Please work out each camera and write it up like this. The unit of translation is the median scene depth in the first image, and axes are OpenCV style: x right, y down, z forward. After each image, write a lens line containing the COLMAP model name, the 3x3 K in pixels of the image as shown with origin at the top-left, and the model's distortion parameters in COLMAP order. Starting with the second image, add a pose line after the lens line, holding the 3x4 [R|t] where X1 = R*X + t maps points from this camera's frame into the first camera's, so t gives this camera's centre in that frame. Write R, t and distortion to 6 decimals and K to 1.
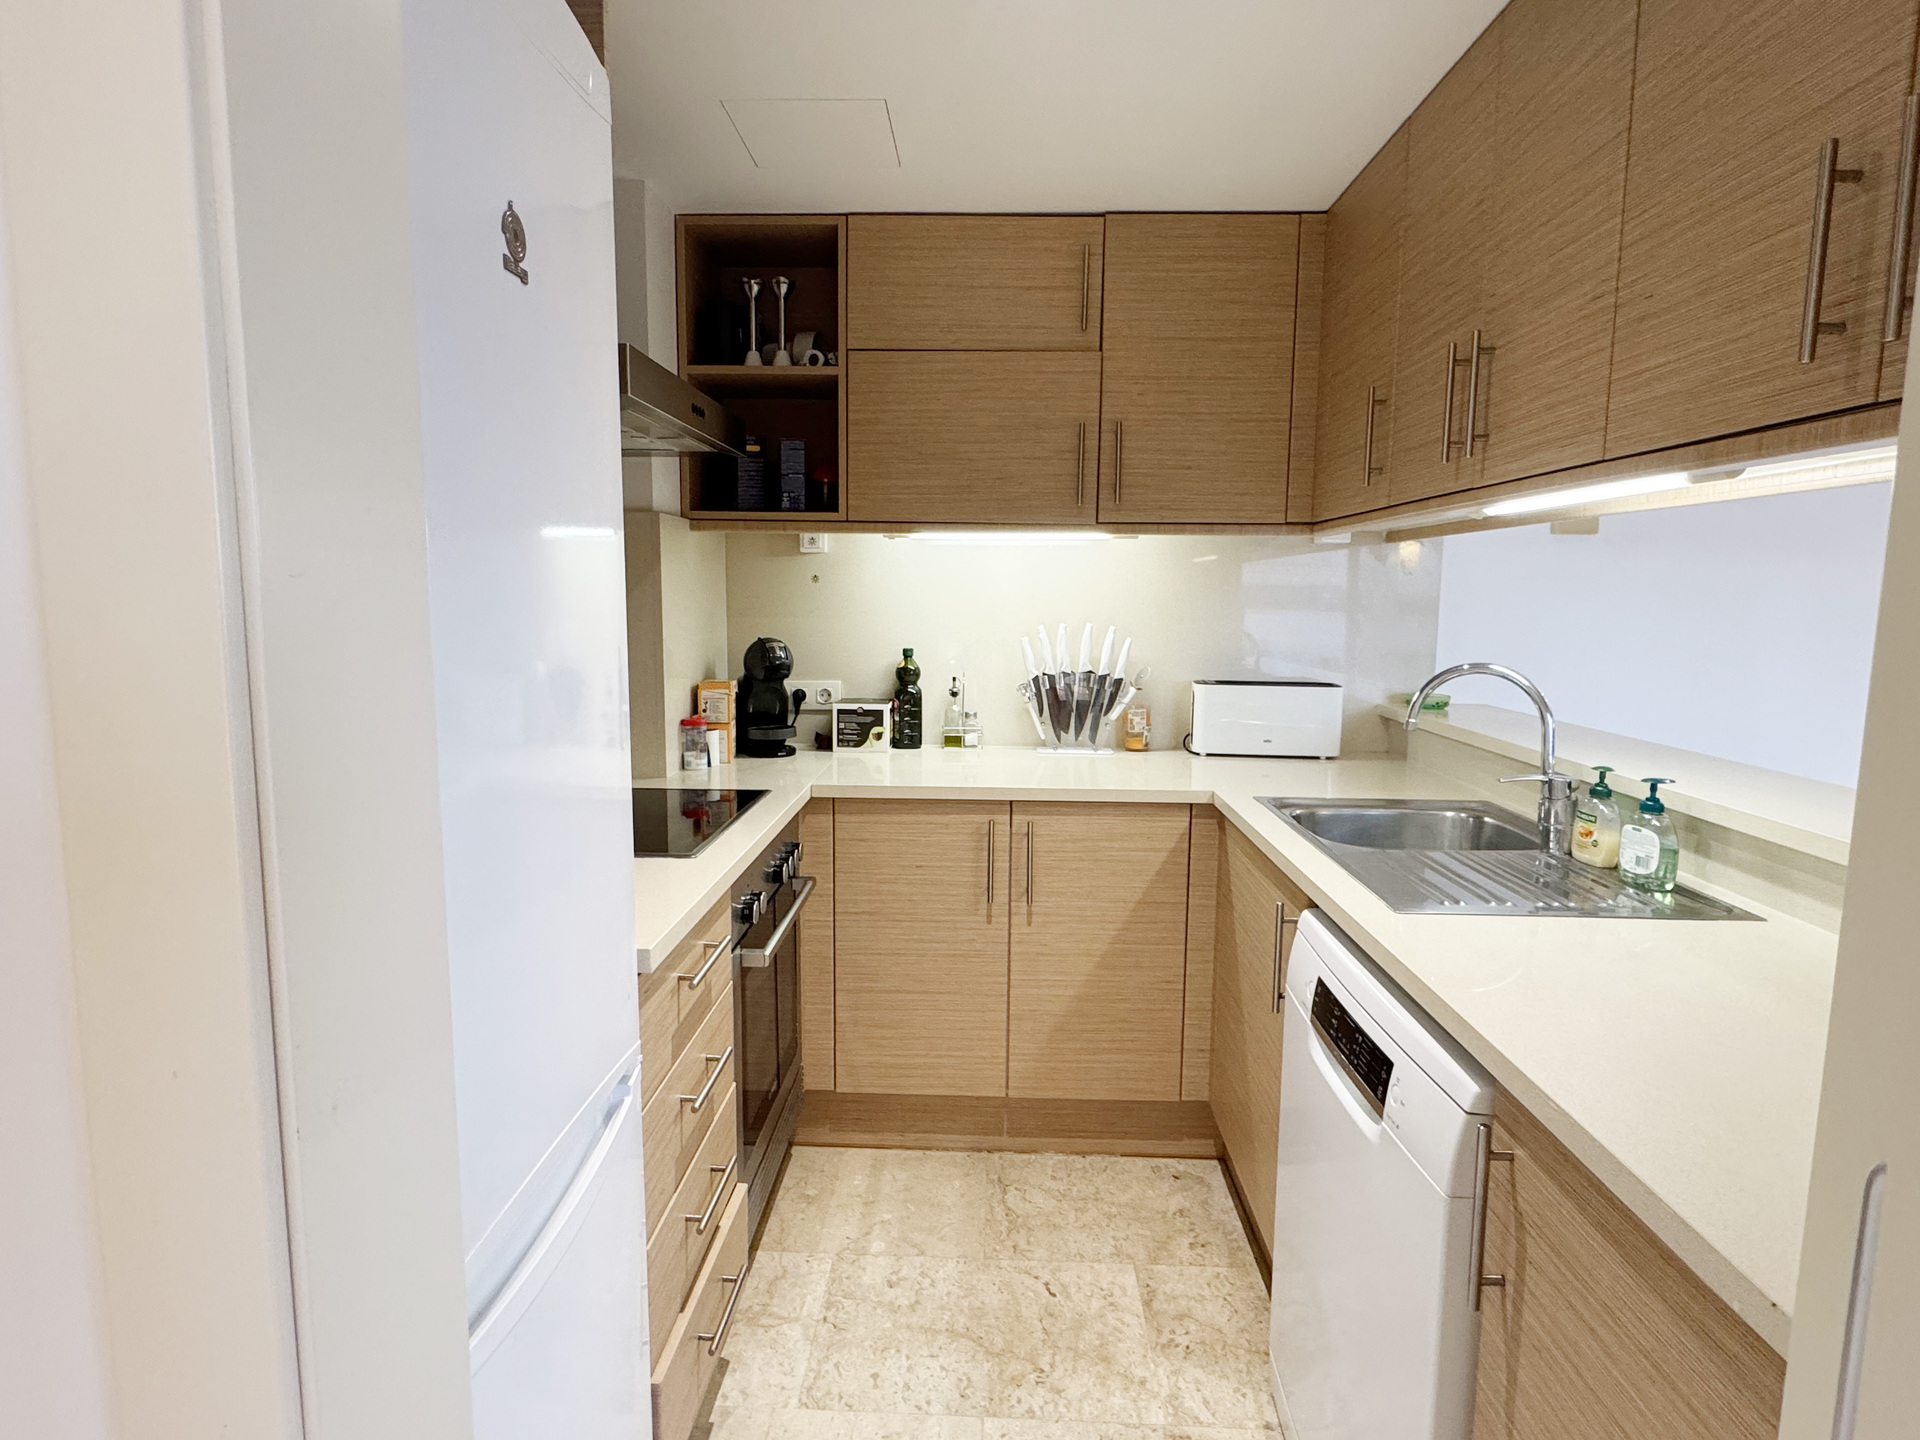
lens RADIAL K [[1014.2, 0, 960.0], [0, 1014.2, 720.0], [0, 0, 1]] dist [-0.004843, -0.000338]
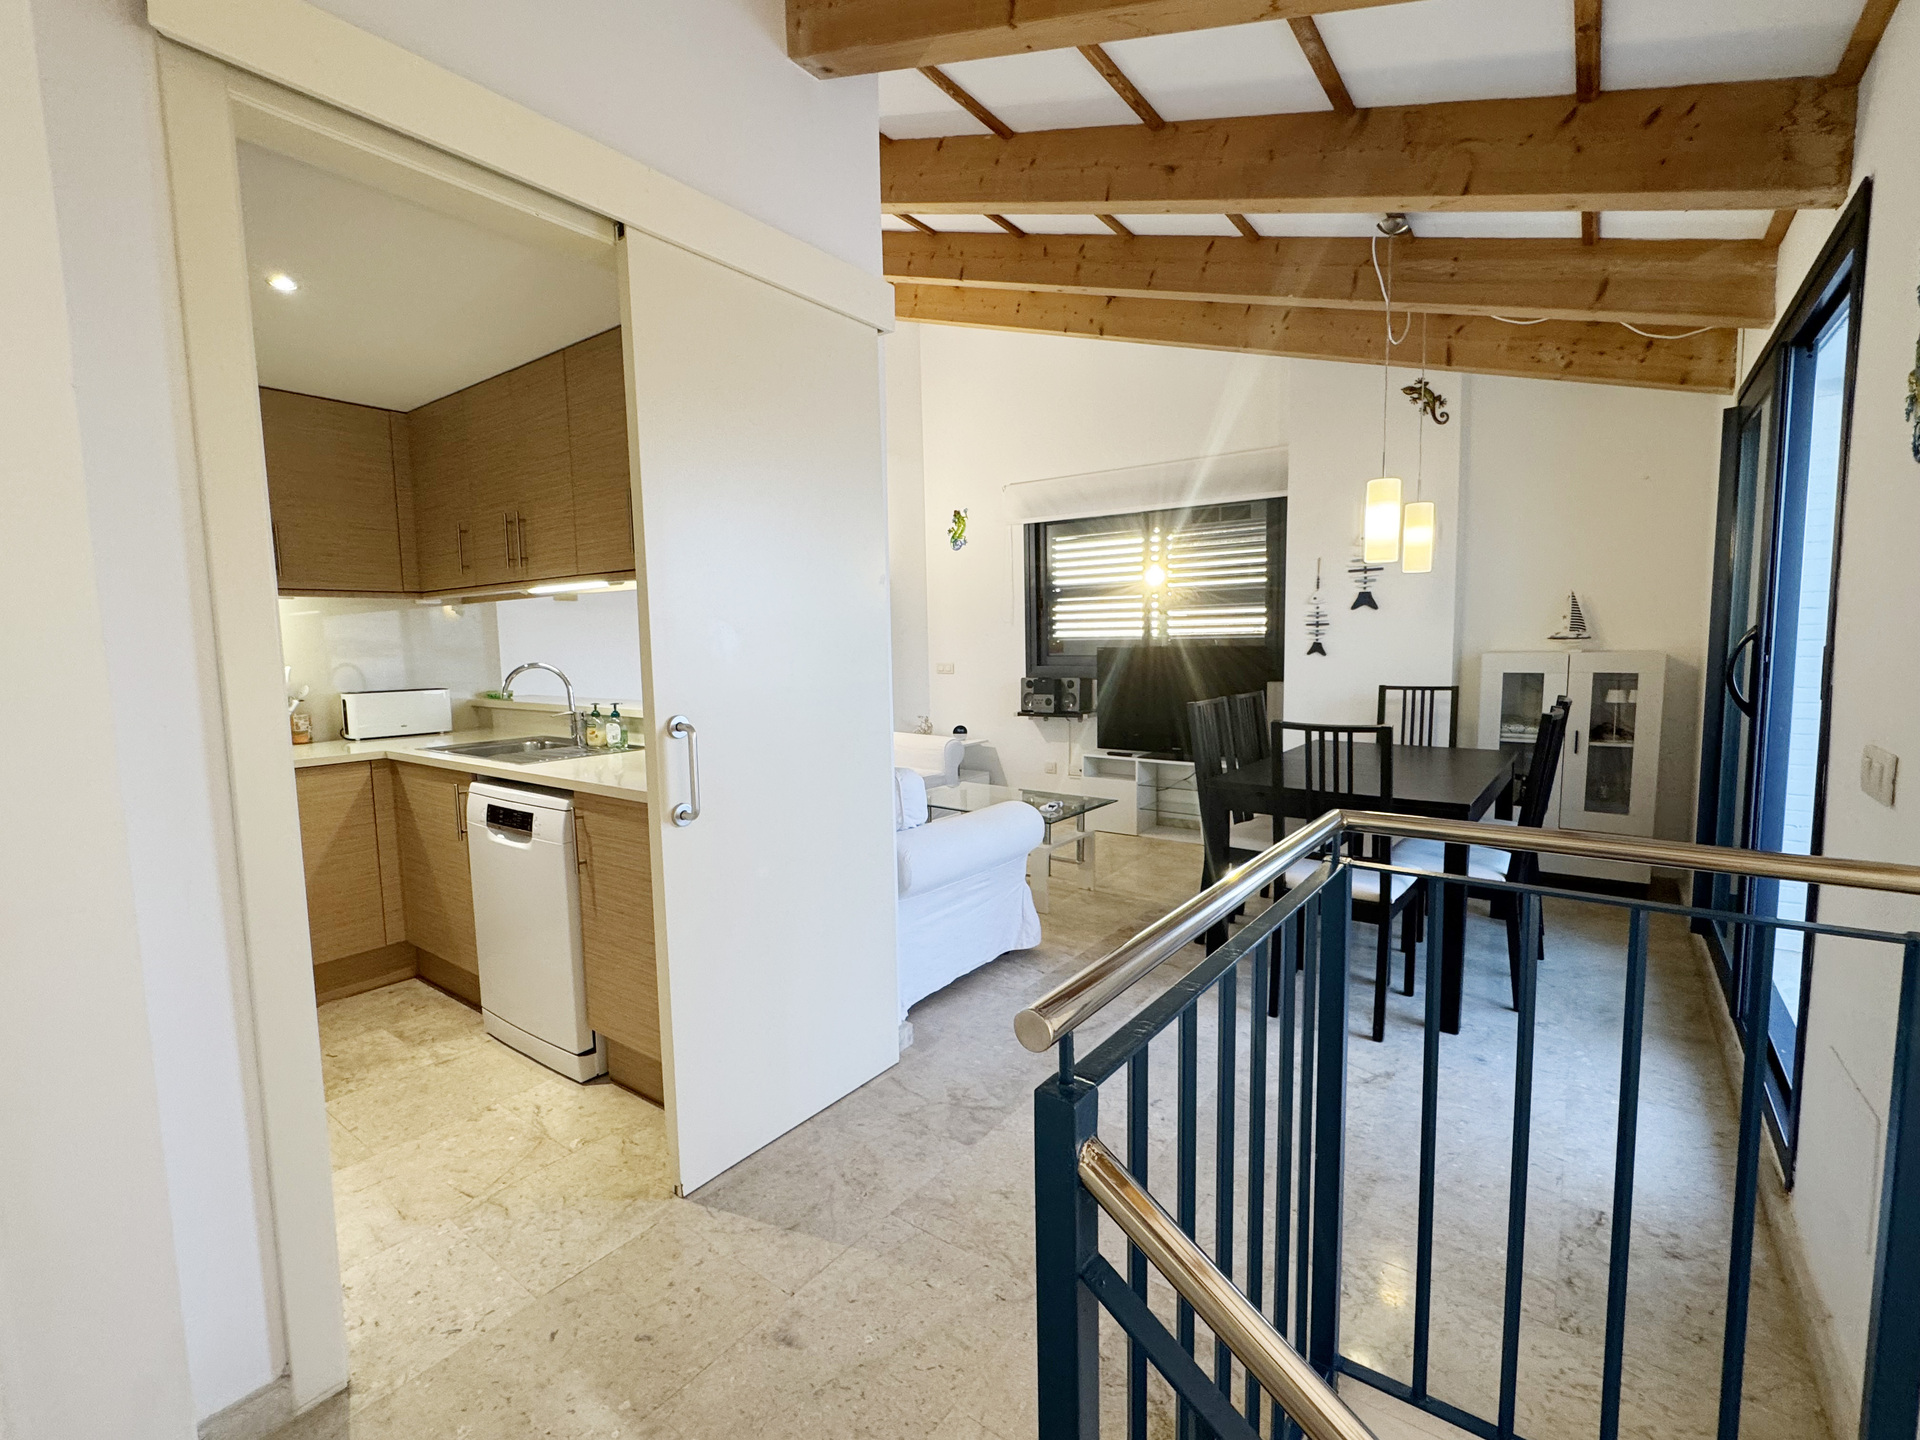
lens RADIAL K [[848.7, 0, 960.0], [0, 848.7, 720.0], [0, 0, 1]] dist [-0.003580, -0.000267]
pose [[0.558764, -0.093805, 0.824005, -0.480229], [0.125046, 0.991753, 0.028106, 0.129795], [-0.819845, 0.087334, 0.565885, -0.747702]]
